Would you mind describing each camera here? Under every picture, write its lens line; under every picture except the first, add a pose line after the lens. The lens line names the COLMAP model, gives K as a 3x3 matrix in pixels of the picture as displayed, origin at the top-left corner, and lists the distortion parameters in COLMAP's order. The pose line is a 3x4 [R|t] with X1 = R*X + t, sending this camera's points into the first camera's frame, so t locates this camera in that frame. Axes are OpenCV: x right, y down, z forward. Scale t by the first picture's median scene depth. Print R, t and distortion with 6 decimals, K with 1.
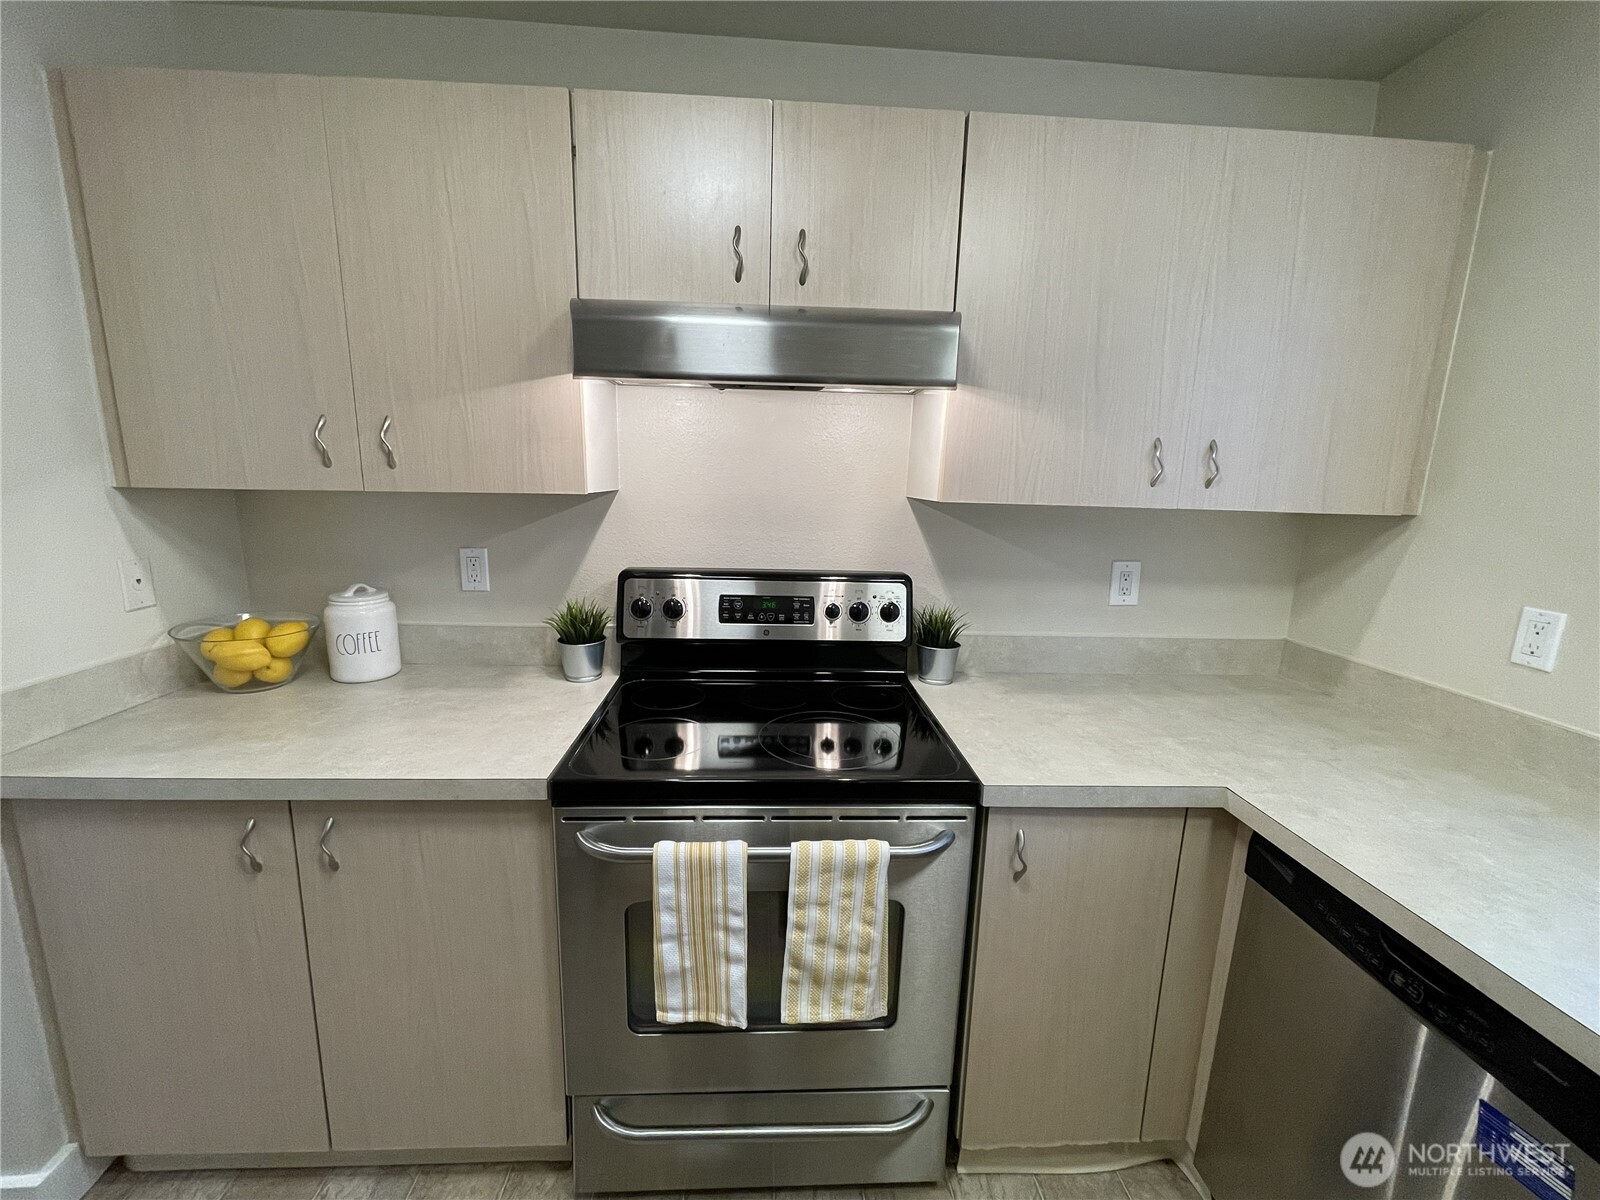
lens RADIAL K [[645.8, 0, 793.4], [0, 645.8, 592.7], [0, 0, 1]] dist [-0.003047, 0.000281]
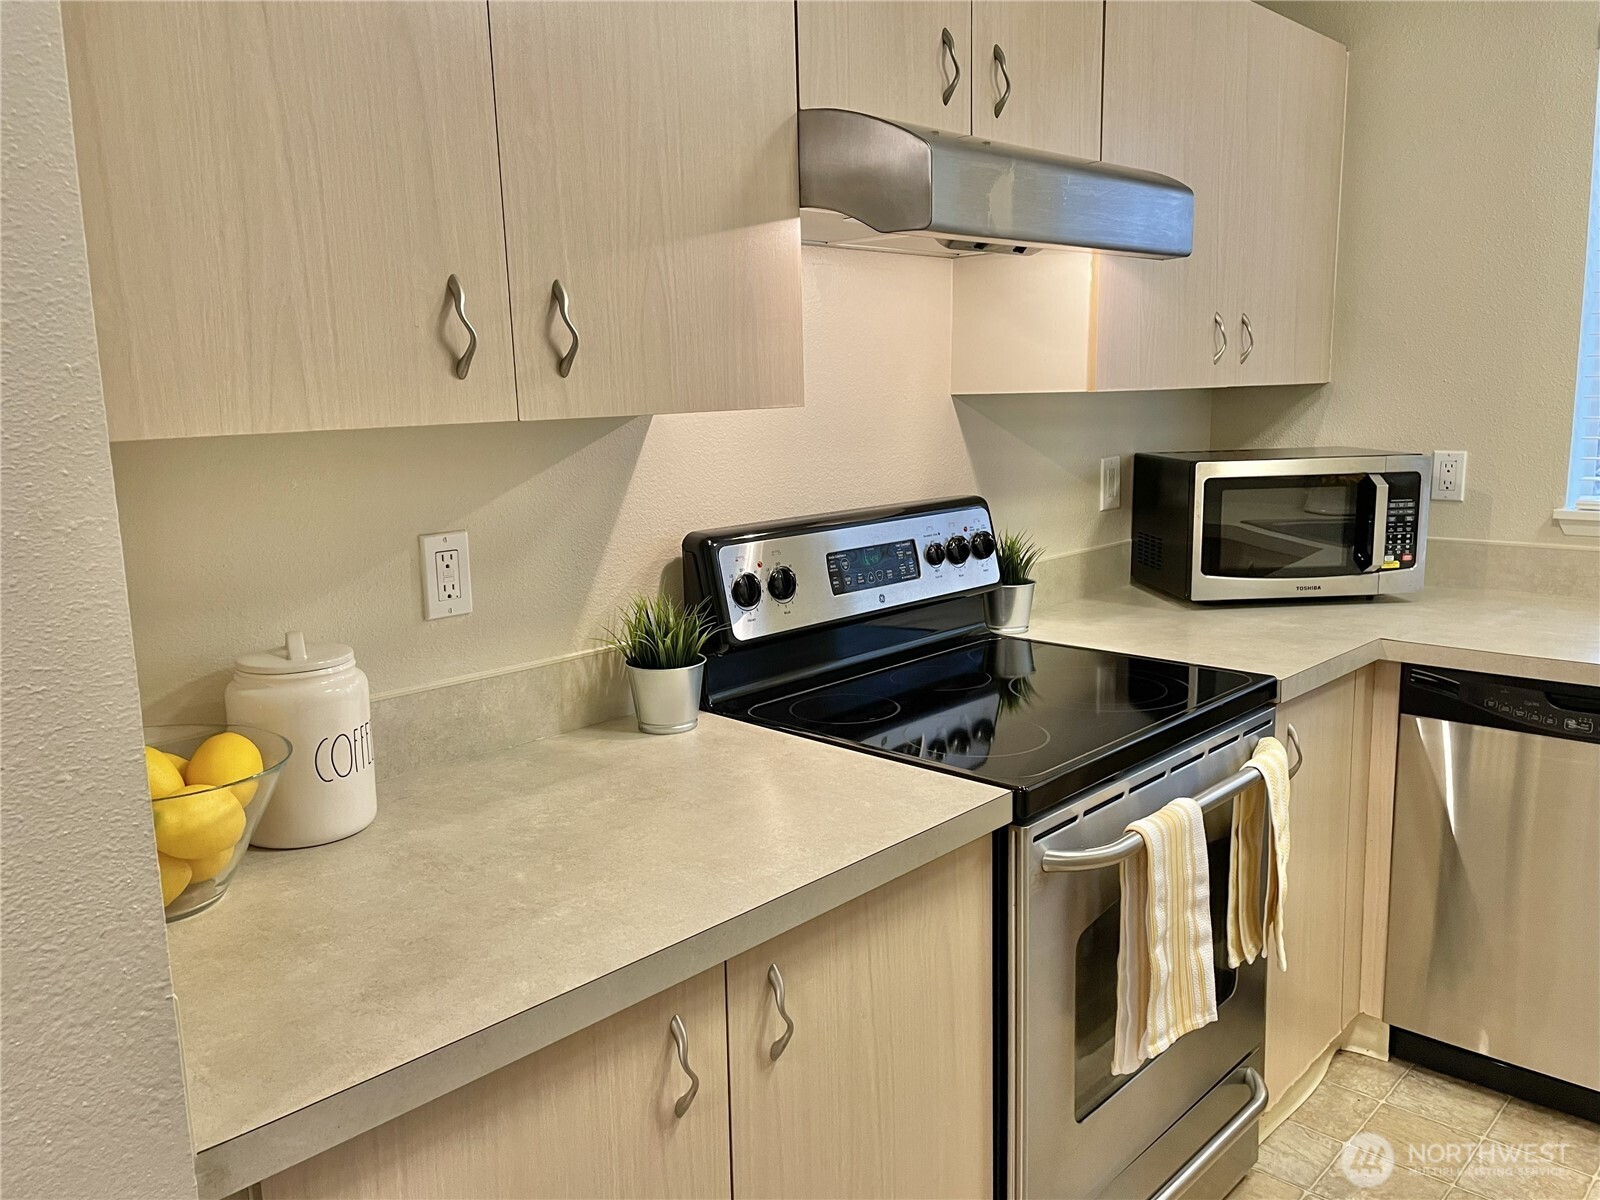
lens RADIAL K [[1227.7, 0, 804.1], [0, 1227.7, 581.0], [0, 0, 1]] dist [0.030393, 0.001743]
pose [[0.722589, -0.152267, 0.674300, -1.083299], [0.167172, 0.984977, 0.043278, -0.030035], [-0.670760, 0.081451, 0.737189, 0.098529]]
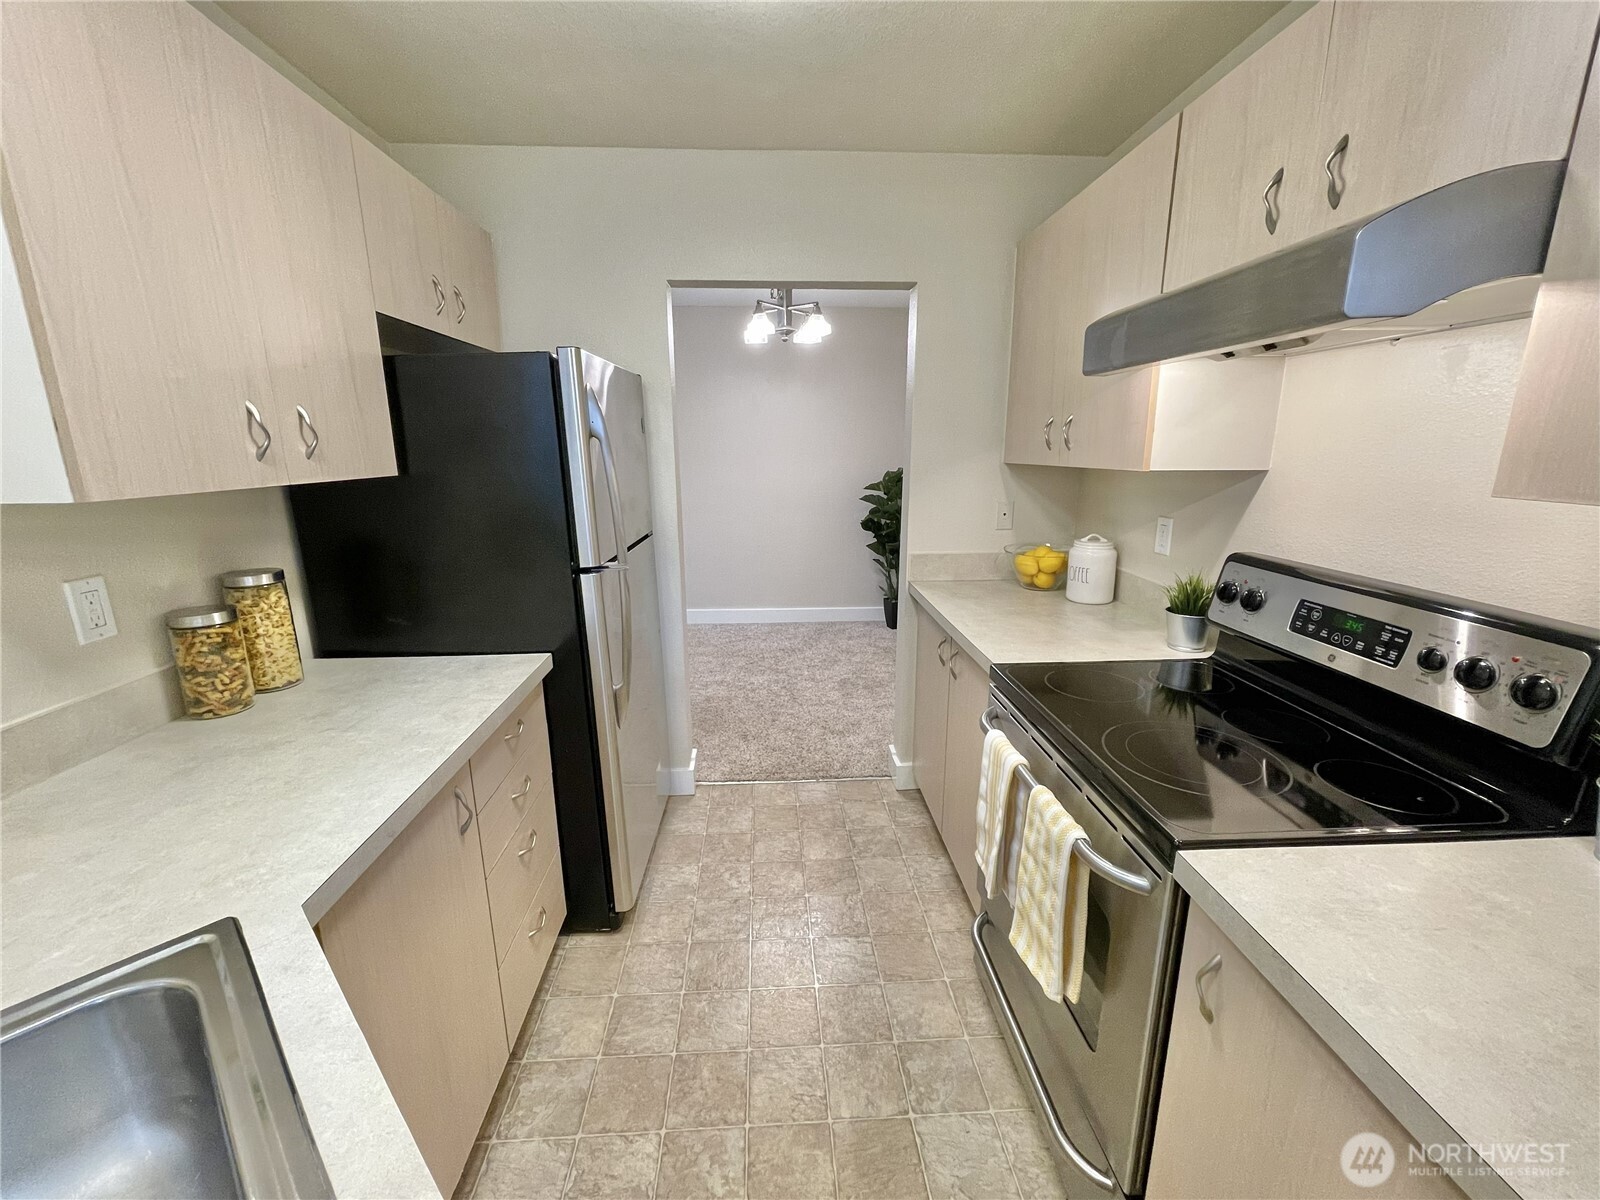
lens RADIAL K [[645.8, 0, 793.4], [0, 645.8, 592.7], [0, 0, 1]] dist [-0.003047, 0.000281]
pose [[-0.004694, 0.202596, -0.979251, 0.772200], [-0.172615, 0.964398, 0.200350, -0.062757], [0.984978, 0.169974, 0.030444, 0.363170]]
